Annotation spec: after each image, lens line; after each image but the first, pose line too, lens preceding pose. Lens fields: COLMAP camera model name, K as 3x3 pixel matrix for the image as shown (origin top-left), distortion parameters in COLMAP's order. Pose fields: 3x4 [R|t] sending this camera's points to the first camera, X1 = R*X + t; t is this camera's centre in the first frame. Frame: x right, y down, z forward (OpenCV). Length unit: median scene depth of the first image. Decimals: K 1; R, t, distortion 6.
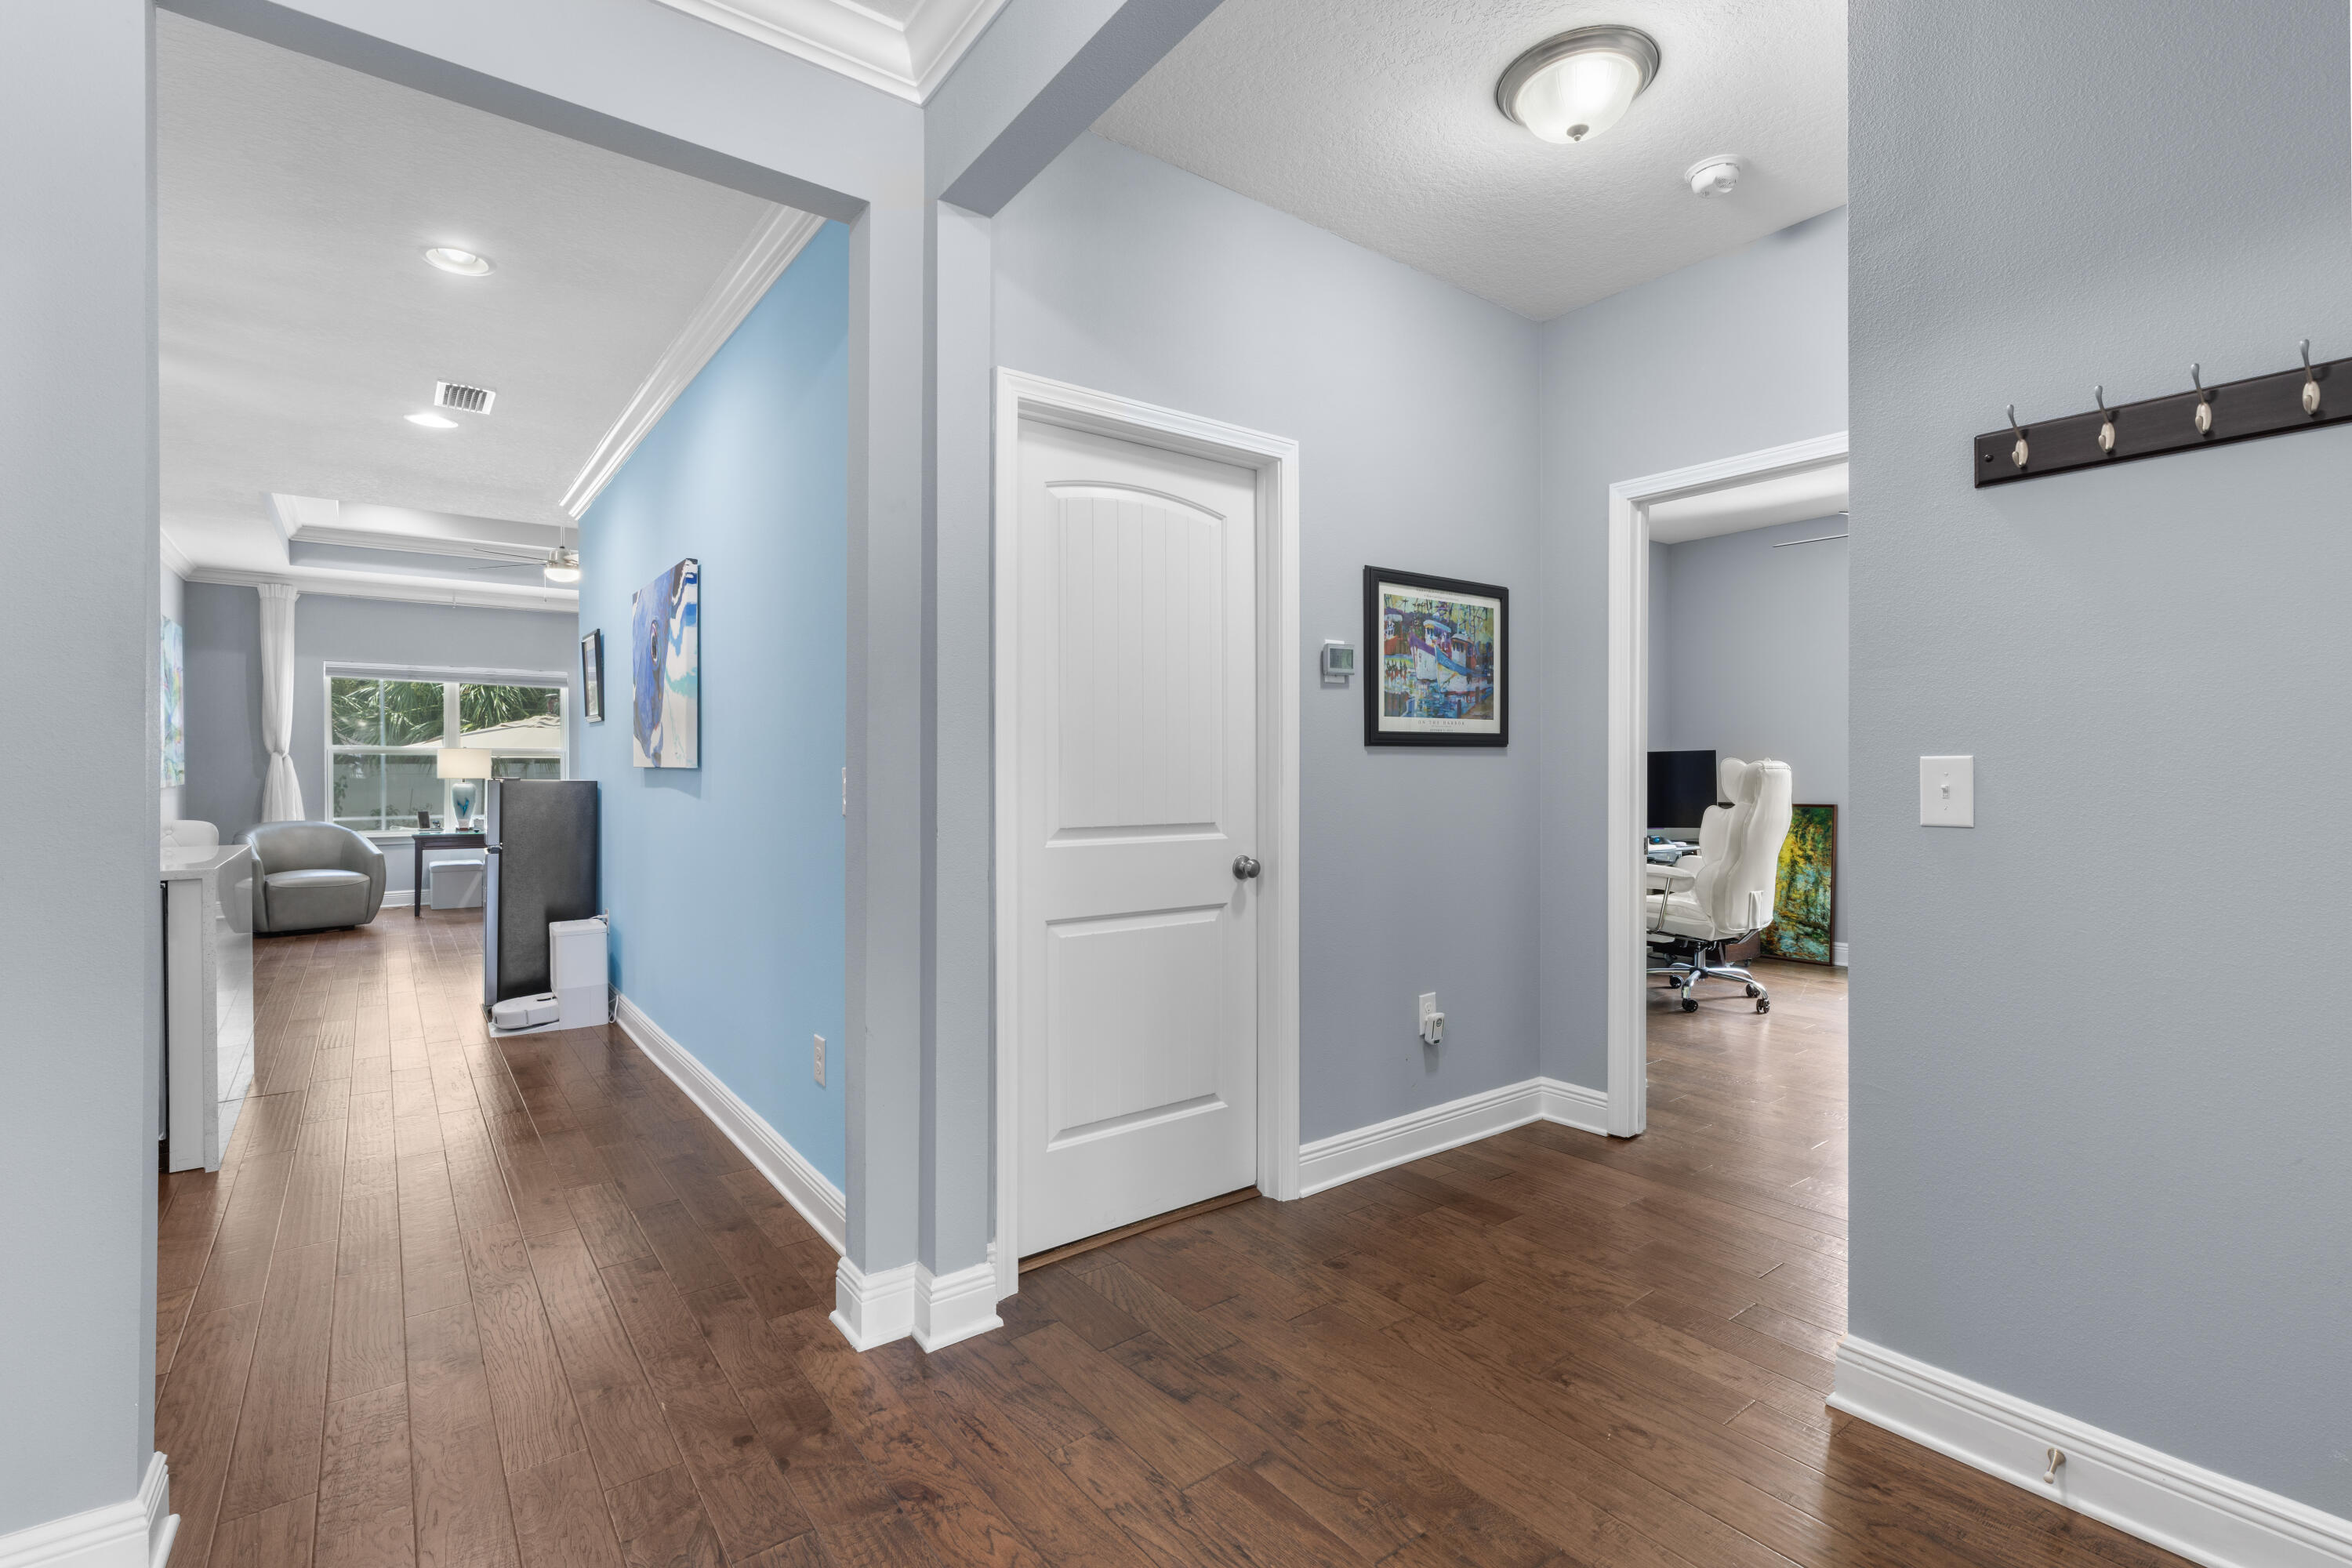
lens RADIAL K [[1059.4, 0, 1170.0], [0, 1059.4, 769.6], [0, 0, 1]] dist [0.002224, 0.000787]
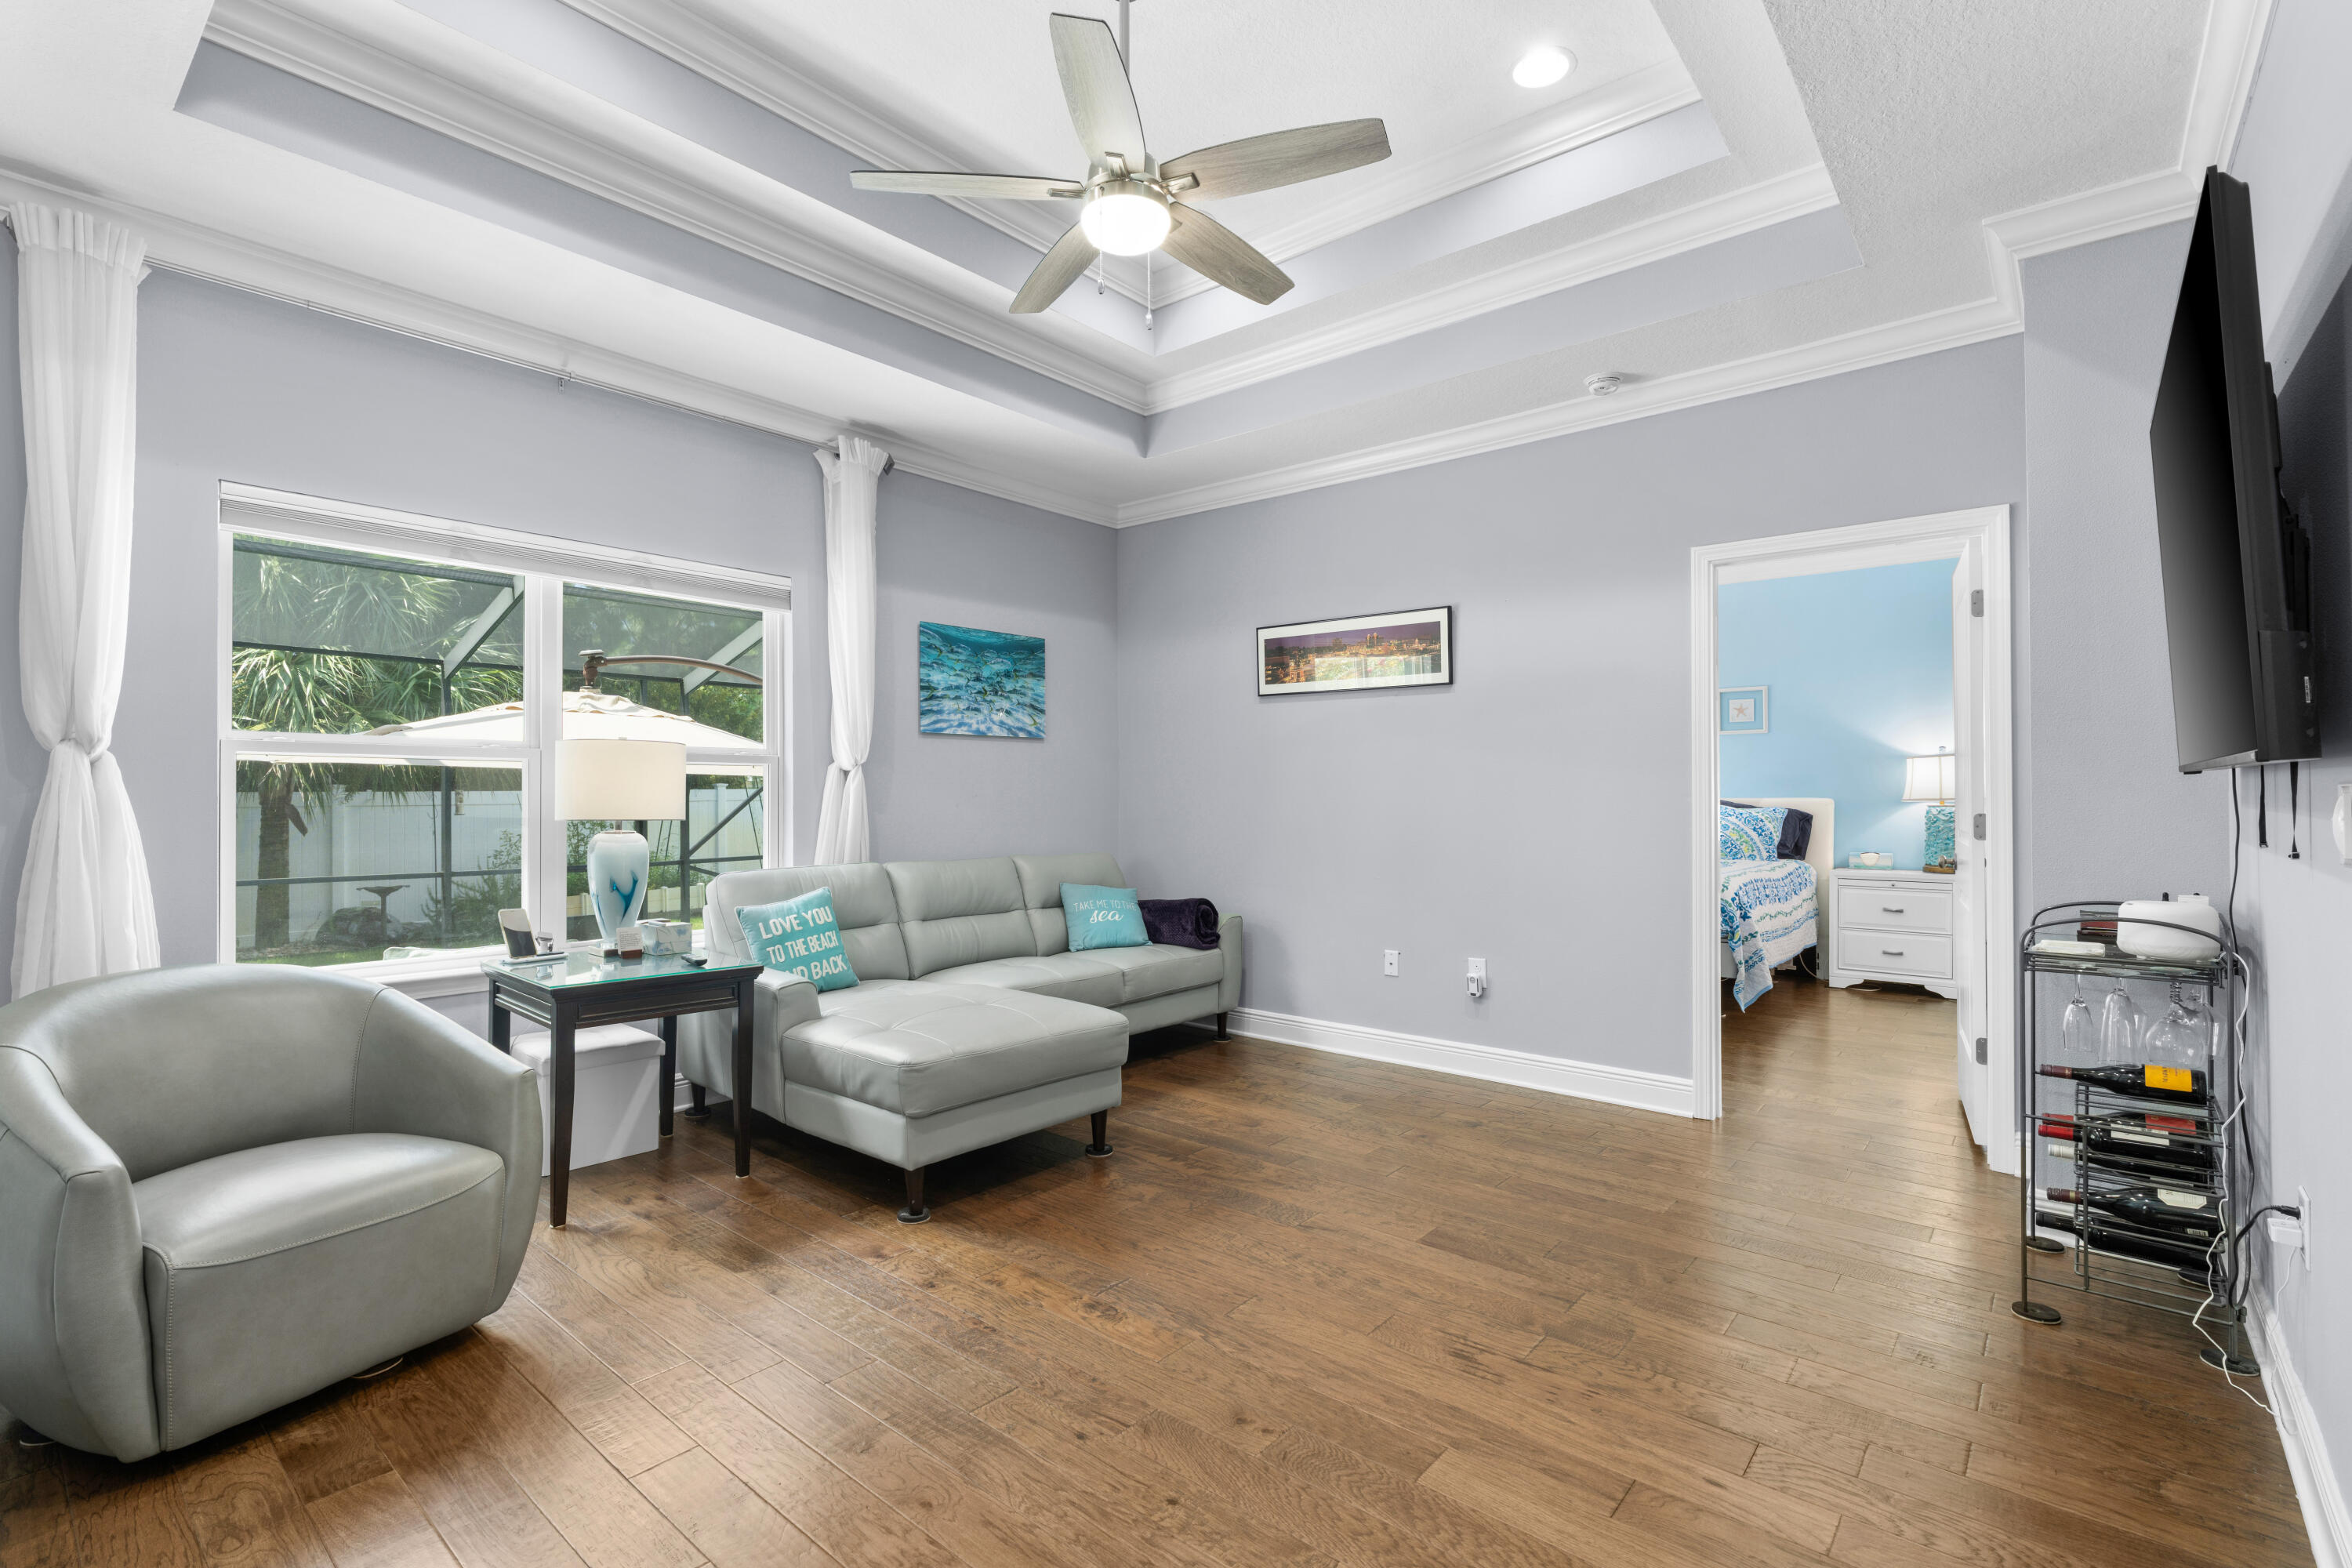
lens RADIAL K [[1059.4, 0, 1179.5], [0, 1059.4, 782.2], [0, 0, 1]] dist [0.002224, 0.000787]
pose [[0.975053, 0.001853, 0.221964, -0.585995], [0.002096, 0.999844, -0.017554, 0.001695], [-0.221962, 0.017581, 0.974897, 0.613678]]
